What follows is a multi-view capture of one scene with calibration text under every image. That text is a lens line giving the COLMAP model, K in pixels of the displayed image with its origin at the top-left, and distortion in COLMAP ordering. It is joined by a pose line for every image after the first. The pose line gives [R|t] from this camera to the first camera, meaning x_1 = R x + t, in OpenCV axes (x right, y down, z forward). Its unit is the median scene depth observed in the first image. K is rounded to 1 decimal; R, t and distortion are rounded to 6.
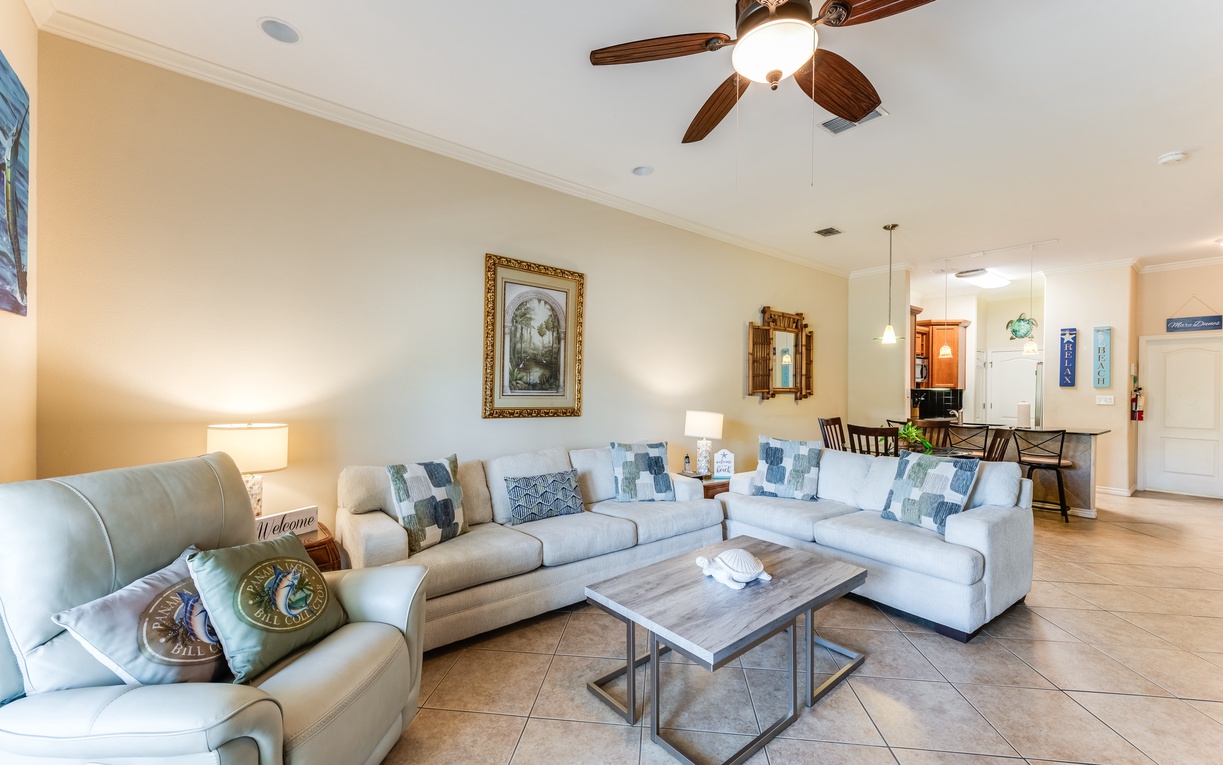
lens RADIAL K [[488.3, 0, 610.2], [0, 488.3, 390.2], [0, 0, 1]] dist [-0.000045, -0.000208]
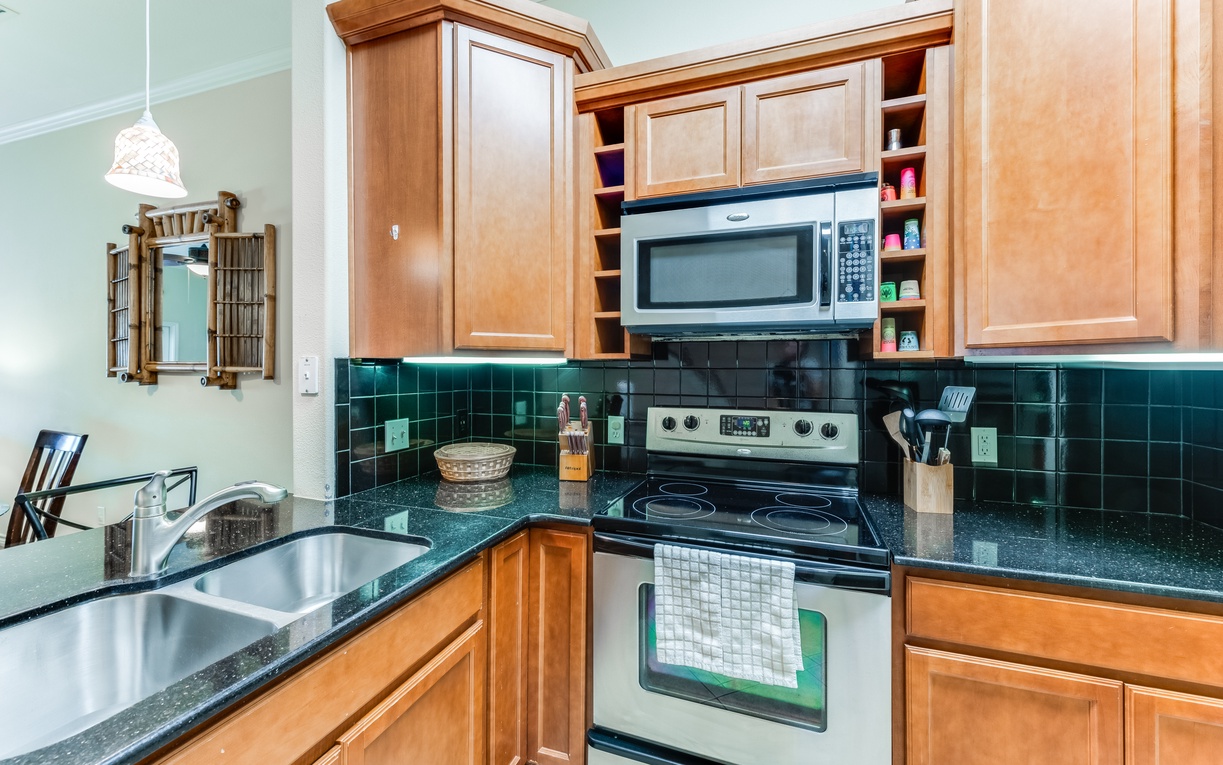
lens RADIAL K [[476.7, 0, 610.8], [0, 476.7, 367.7], [0, 0, 1]] dist [0.000708, -0.000028]
pose [[0.528558, -0.006406, -0.848873, 0.883244], [-0.003891, 0.999943, -0.009970, 0.002948], [0.848888, 0.008573, 0.528503, 0.984960]]
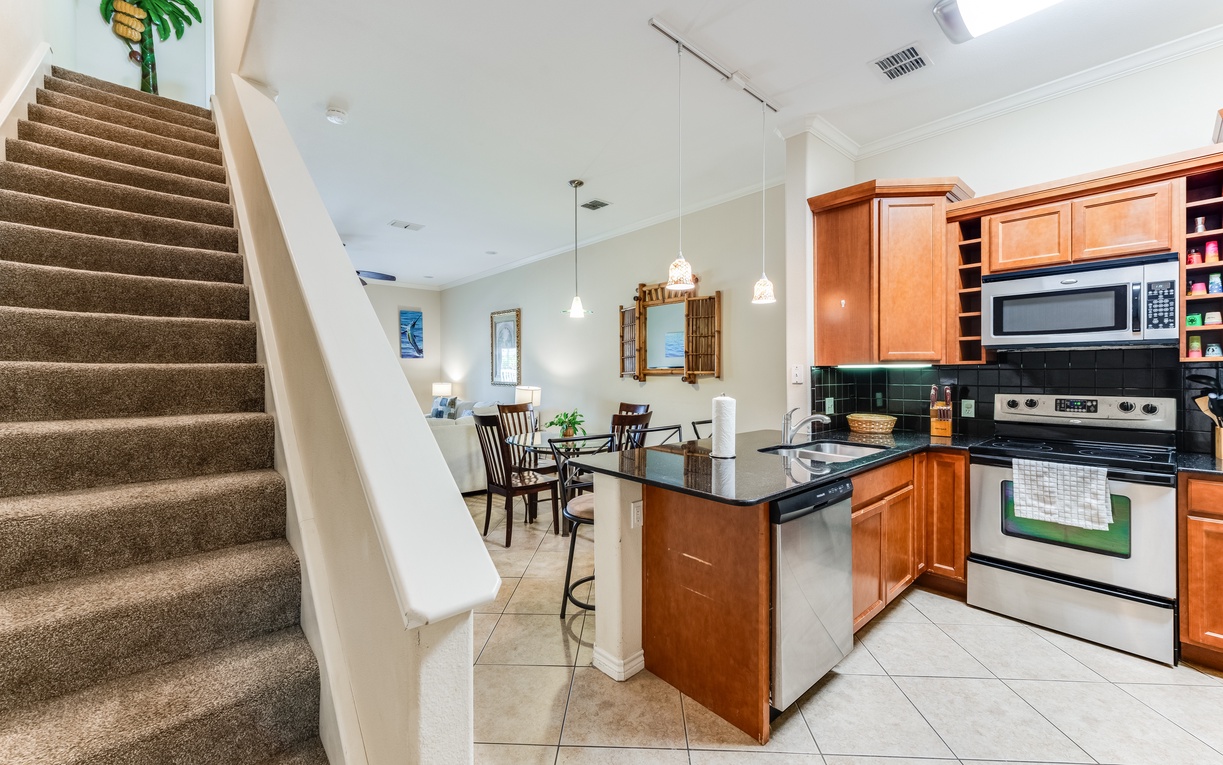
lens RADIAL K [[482.7, 0, 612.1], [0, 482.7, 375.8], [0, 0, 1]] dist [0.000379, -0.000661]
pose [[0.046040, 0.000382, -0.998940, 1.093625], [0.001582, 0.999999, 0.000455, 0.005717], [0.998938, -0.001601, 0.046040, 0.770755]]
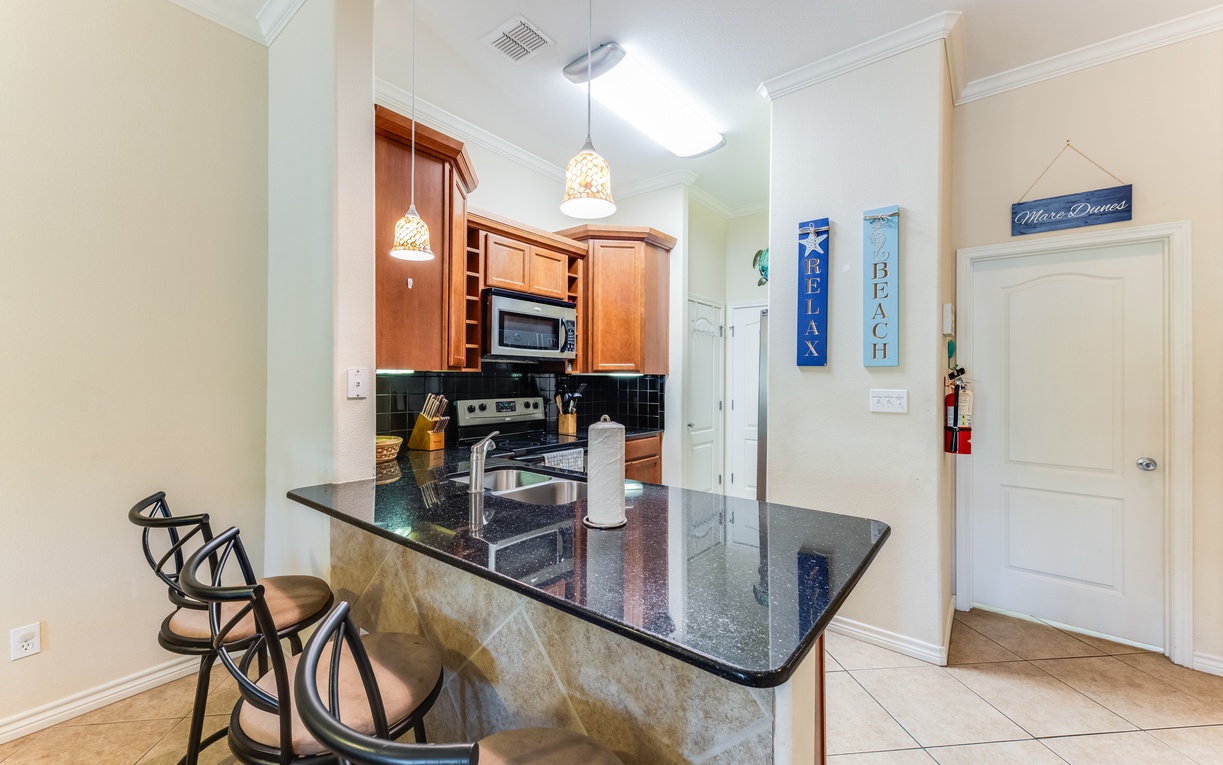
lens RADIAL K [[482.7, 0, 612.1], [0, 482.7, 375.8], [0, 0, 1]] dist [0.000379, -0.000661]
pose [[0.973131, -0.001167, 0.230248, 0.692575], [0.002679, 0.999977, -0.006252, 0.002690], [-0.230235, 0.006701, 0.973112, 0.659492]]
